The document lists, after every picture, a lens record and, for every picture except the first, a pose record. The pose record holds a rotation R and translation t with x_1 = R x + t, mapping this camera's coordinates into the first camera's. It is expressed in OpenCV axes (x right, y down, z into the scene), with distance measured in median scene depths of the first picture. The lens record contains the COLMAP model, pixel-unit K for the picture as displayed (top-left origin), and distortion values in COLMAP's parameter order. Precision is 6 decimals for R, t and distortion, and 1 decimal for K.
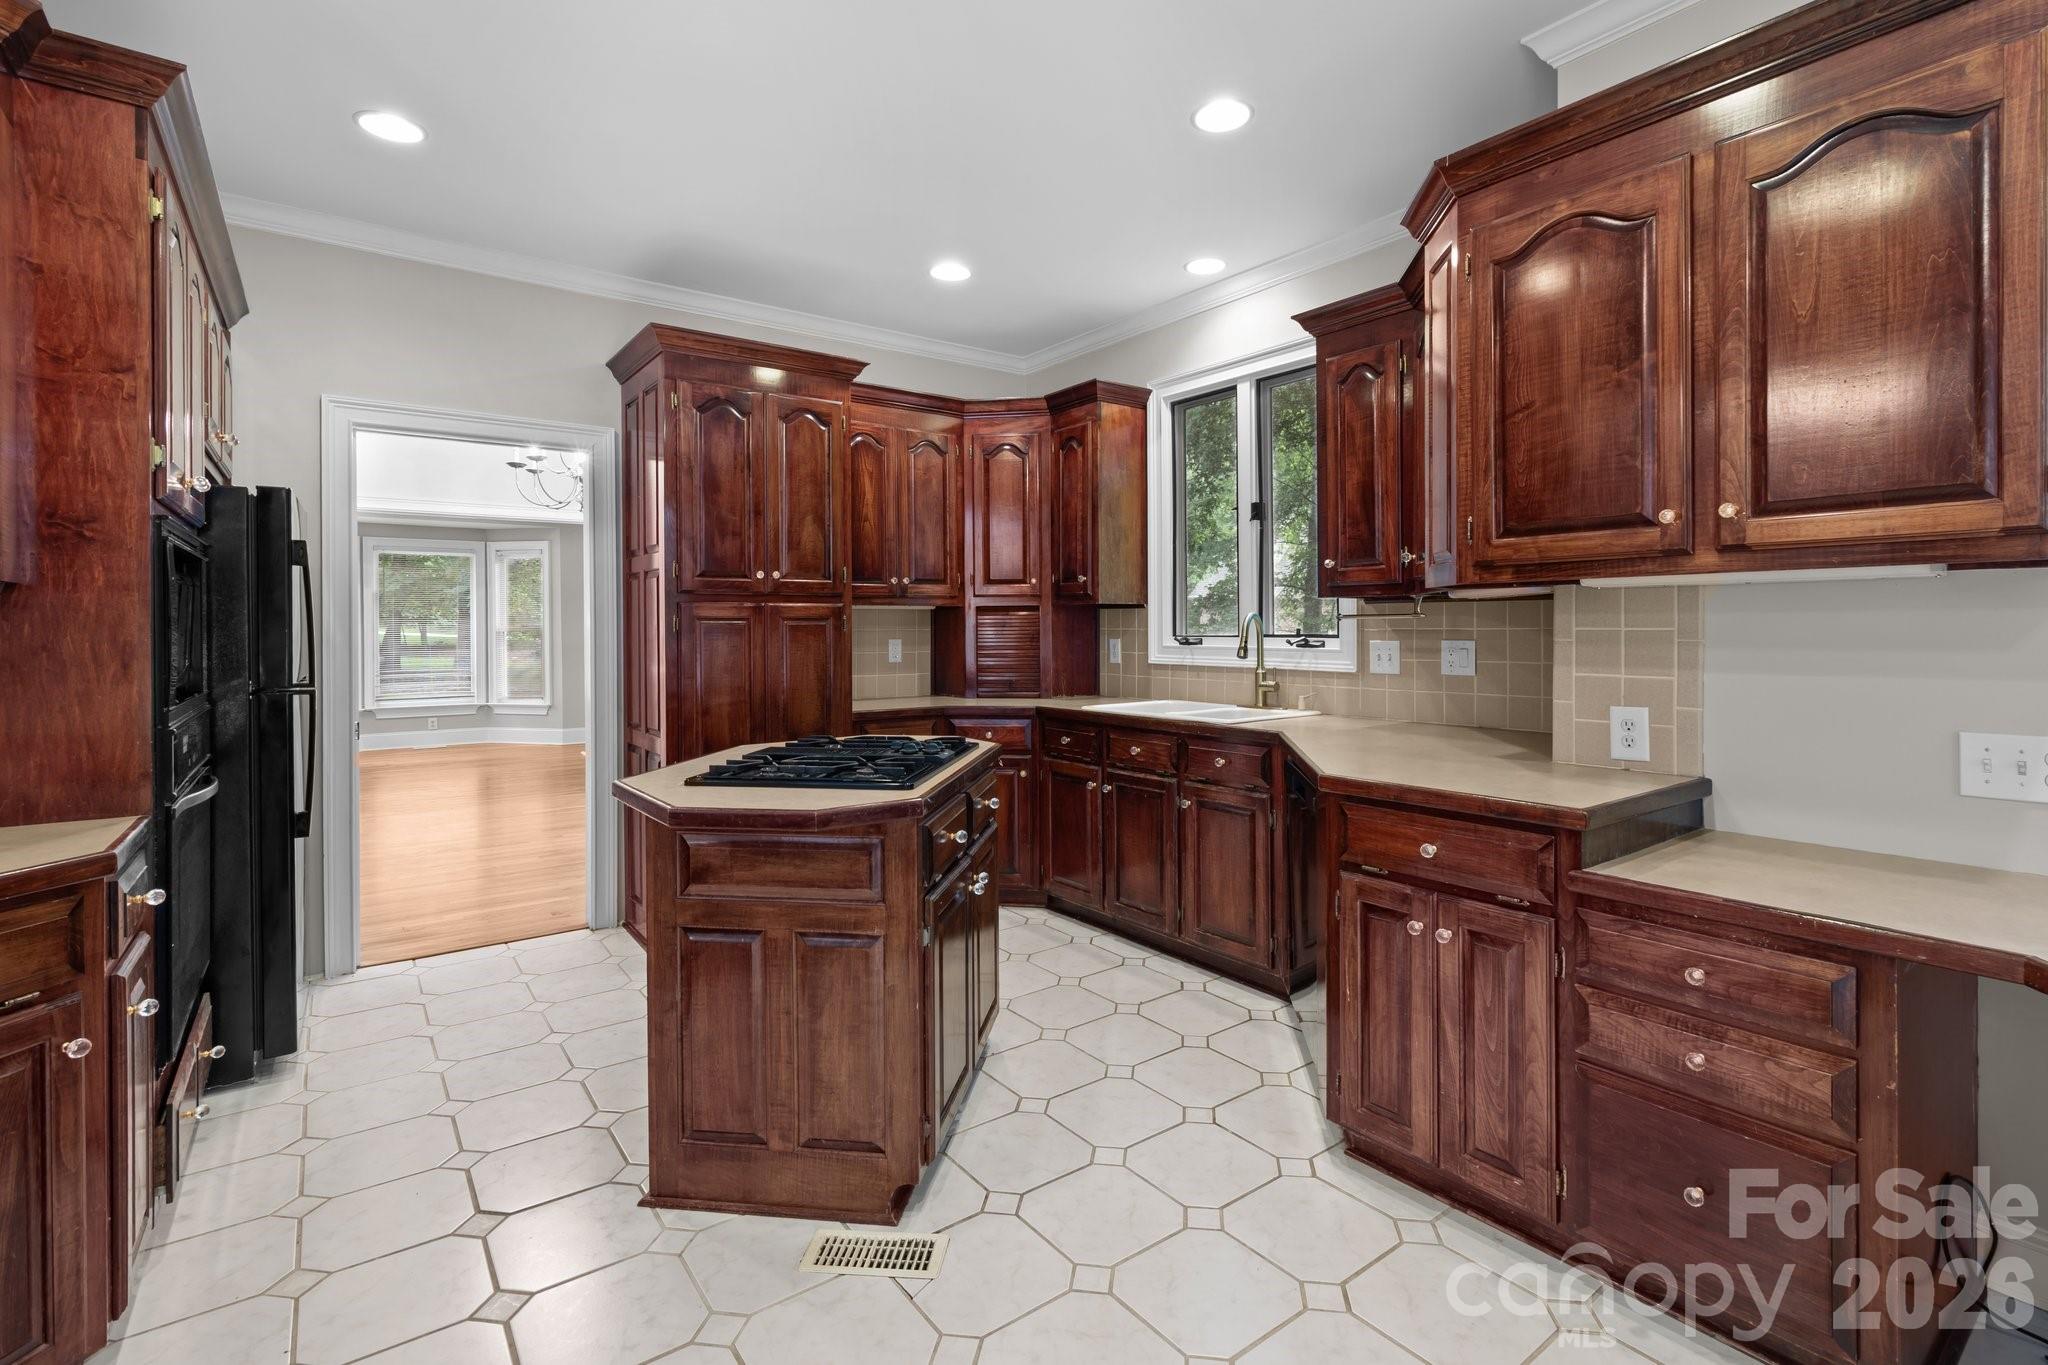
lens RADIAL K [[943.2, 0, 1023.3], [0, 943.2, 633.0], [0, 0, 1]] dist [0.003692, 0.000201]
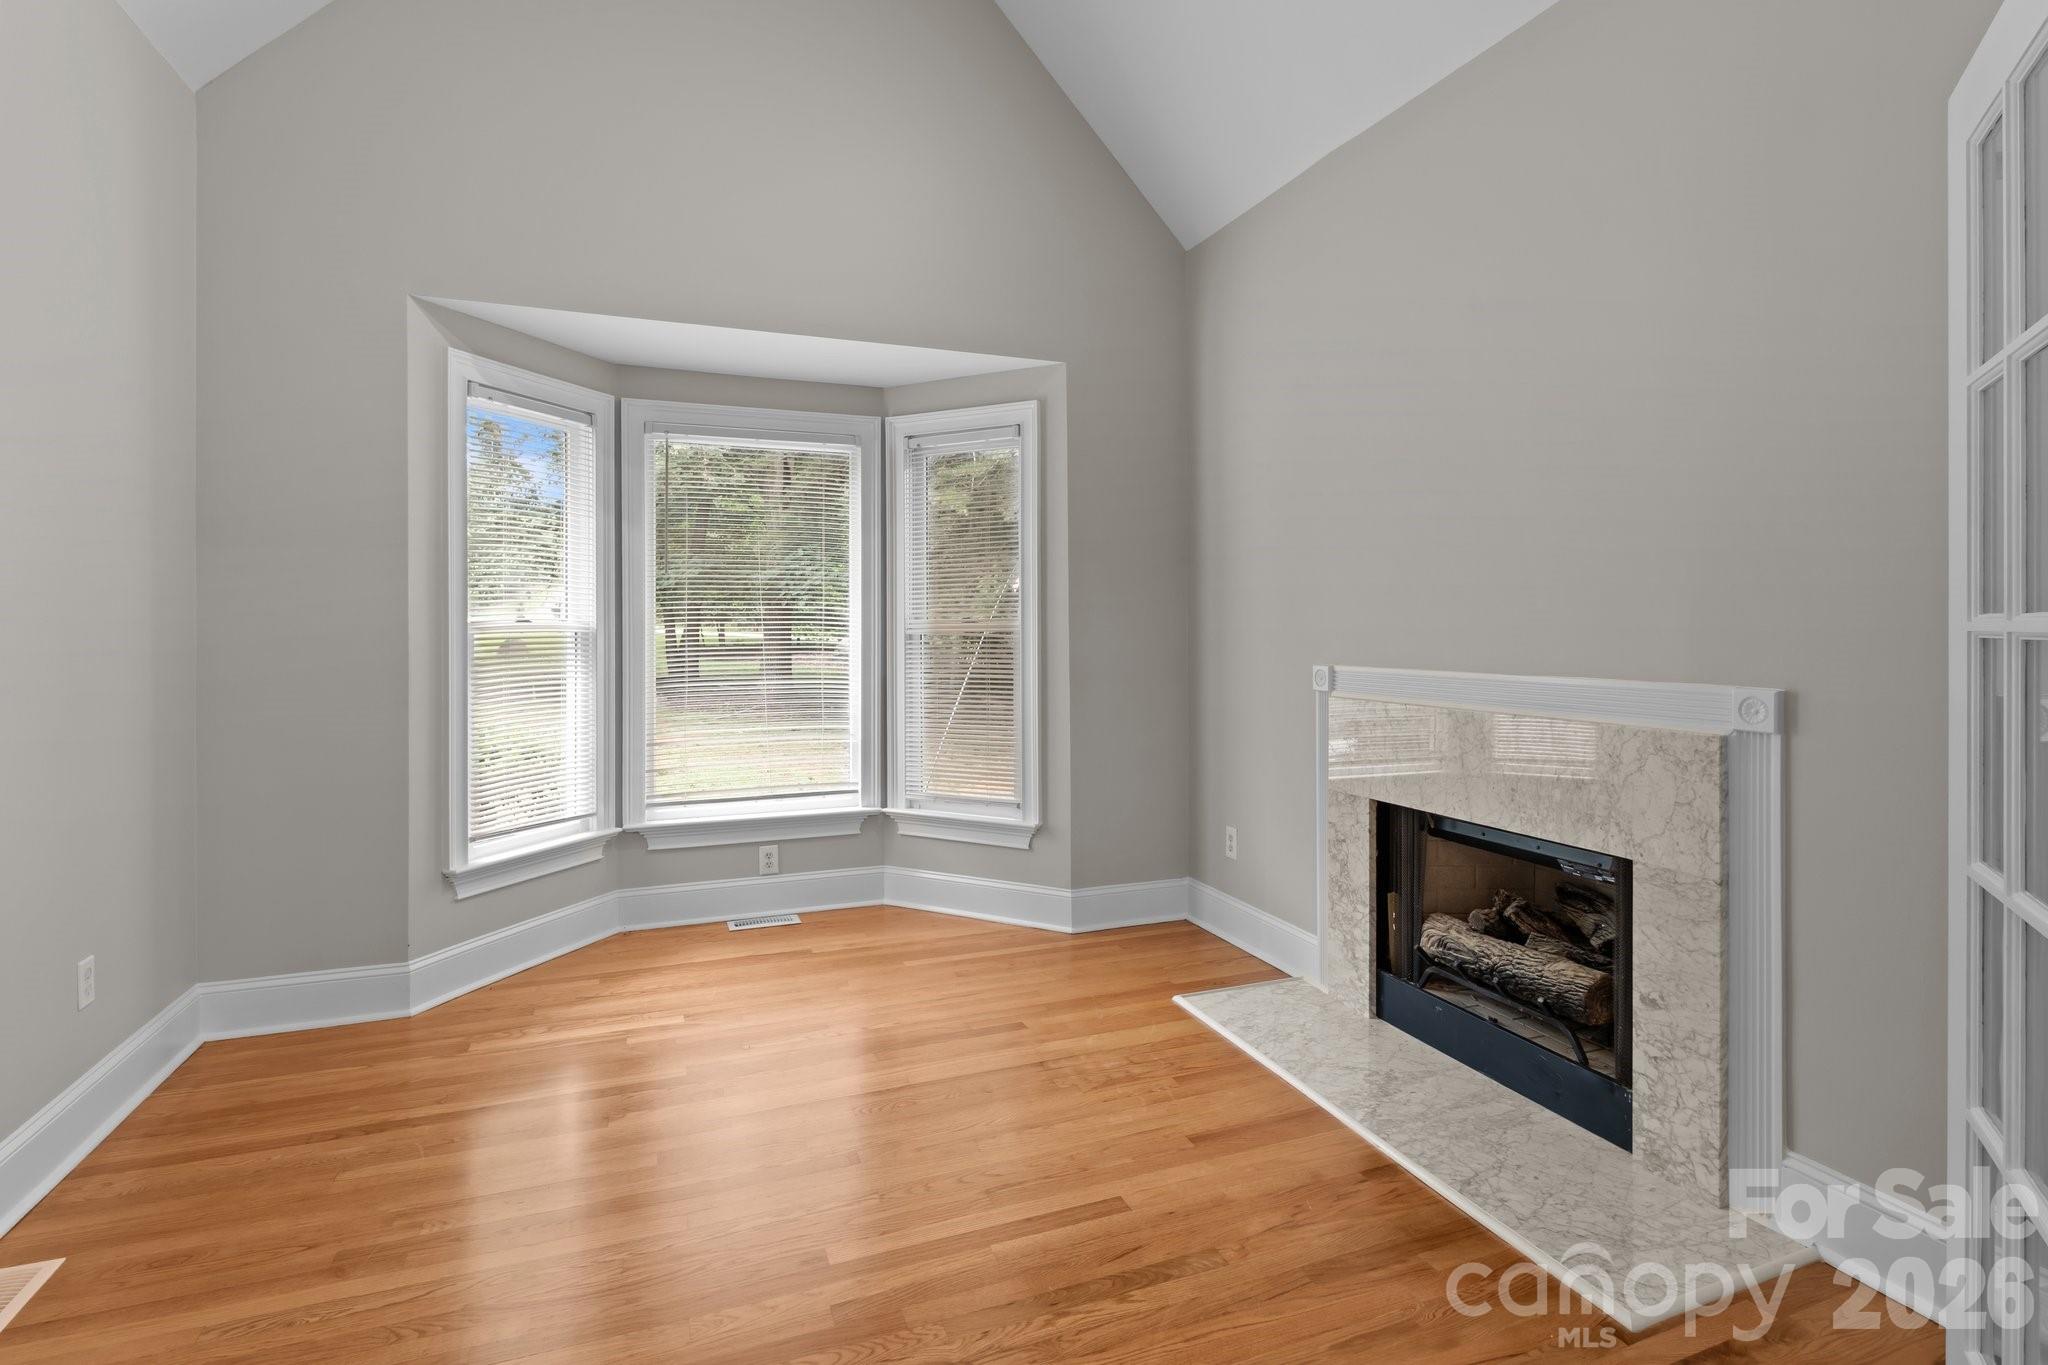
lens RADIAL K [[983.0, 0, 1032.5], [0, 983.0, 632.2], [0, 0, 1]] dist [-0.001250, 0.000191]
pose [[0.967415, 0.000268, -0.253197, -1.022256], [-0.000103, 1.000000, 0.000664, -0.009464], [0.253197, -0.000617, 0.967414, 1.551462]]
